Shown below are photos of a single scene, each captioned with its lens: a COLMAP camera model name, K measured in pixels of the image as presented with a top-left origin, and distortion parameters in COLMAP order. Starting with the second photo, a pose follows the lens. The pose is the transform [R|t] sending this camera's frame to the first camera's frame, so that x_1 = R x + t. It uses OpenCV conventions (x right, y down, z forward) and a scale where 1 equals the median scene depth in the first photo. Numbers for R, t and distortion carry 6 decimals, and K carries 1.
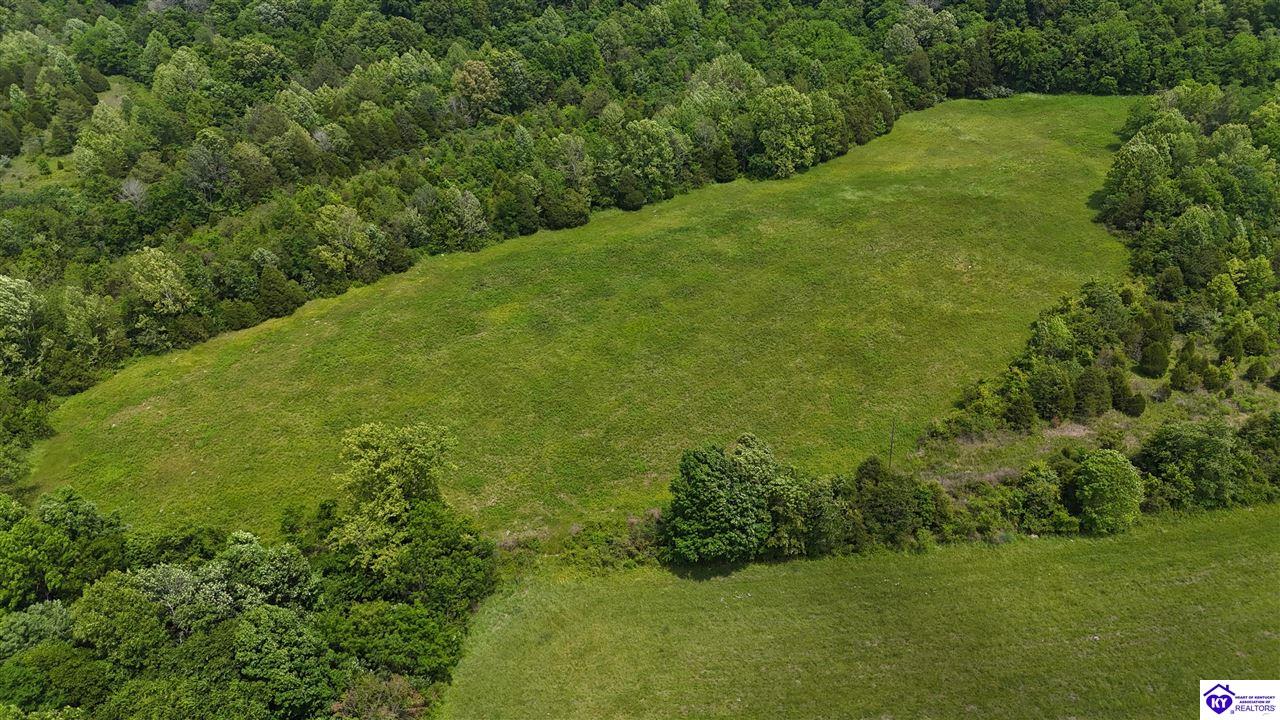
lens RADIAL K [[943.9, 0, 642.8], [0, 943.9, 363.8], [0, 0, 1]] dist [0.081401, -0.086933]
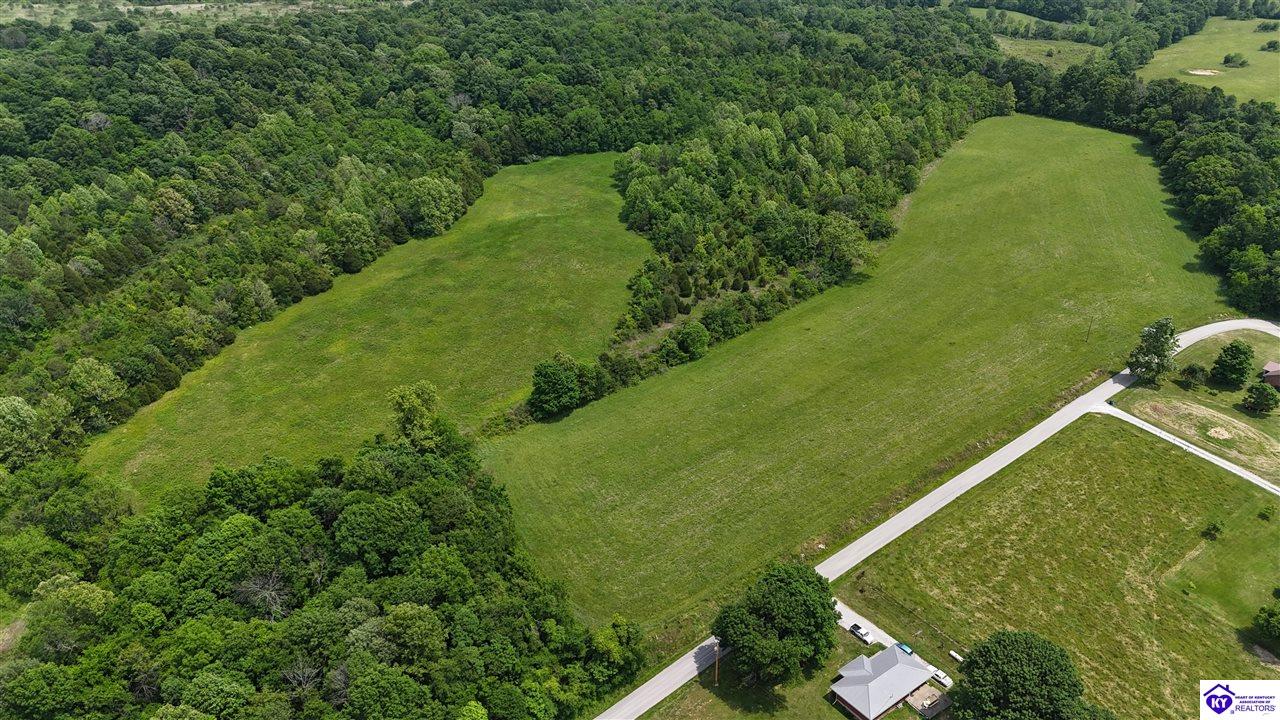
lens RADIAL K [[943.9, 0, 642.8], [0, 943.9, 363.8], [0, 0, 1]] dist [0.081401, -0.086933]
pose [[0.833563, -0.241492, 0.496844, -0.470144], [0.259053, 0.965245, 0.034542, 0.044507], [-0.487918, 0.099916, 0.867152, -0.563409]]
